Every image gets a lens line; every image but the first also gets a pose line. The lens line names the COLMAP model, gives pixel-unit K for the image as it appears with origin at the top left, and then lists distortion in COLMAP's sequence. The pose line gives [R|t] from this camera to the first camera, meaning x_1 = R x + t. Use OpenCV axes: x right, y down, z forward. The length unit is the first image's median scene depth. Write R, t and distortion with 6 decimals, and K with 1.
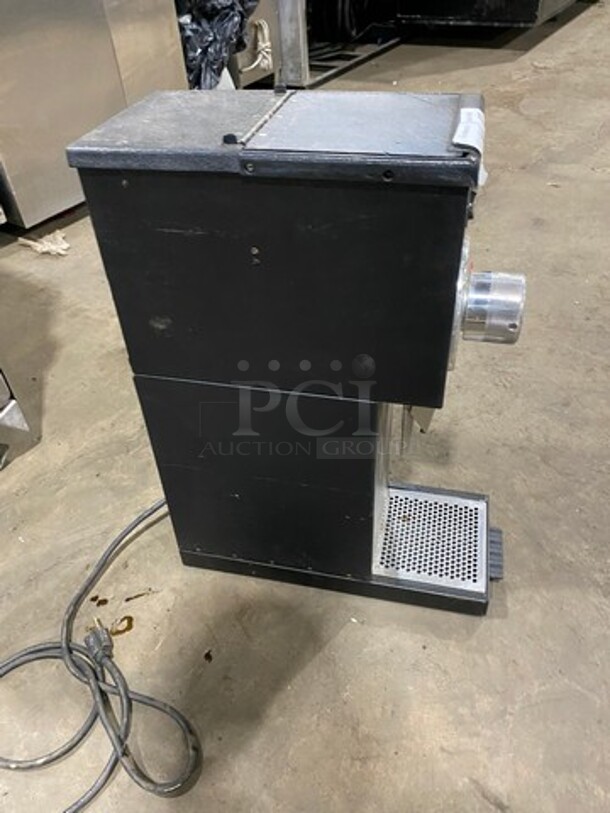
lens RADIAL K [[611.5, 0, 305.0], [0, 611.5, 406.5], [0, 0, 1]] dist [0.003756, 0.002664]
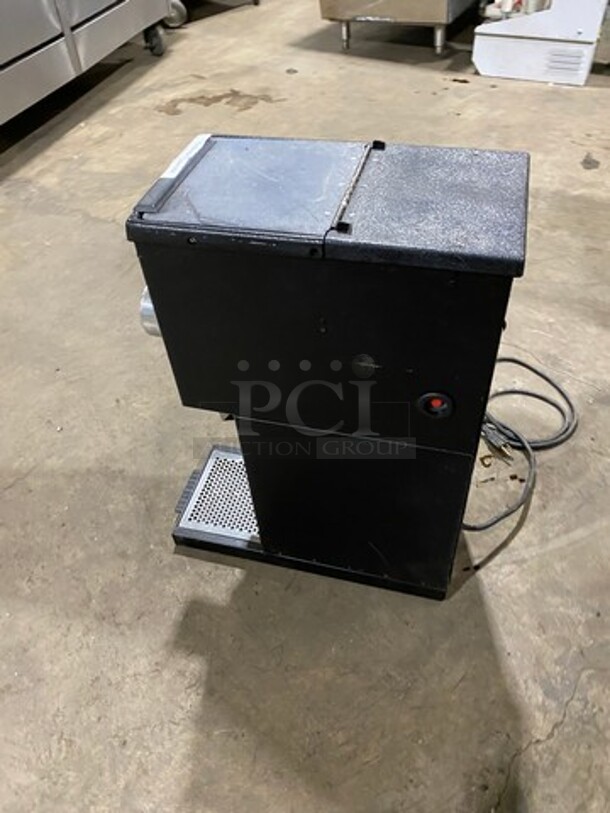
lens RADIAL K [[614.5, 0, 320.0], [0, 614.5, 403.6], [0, 0, 1]] dist [-0.017757, 0.000655]
pose [[-0.993173, 0.072678, 0.091246, -0.077879], [0.095873, 0.062942, 0.993402, -1.035079], [0.066456, 0.995367, -0.069480, 1.006769]]
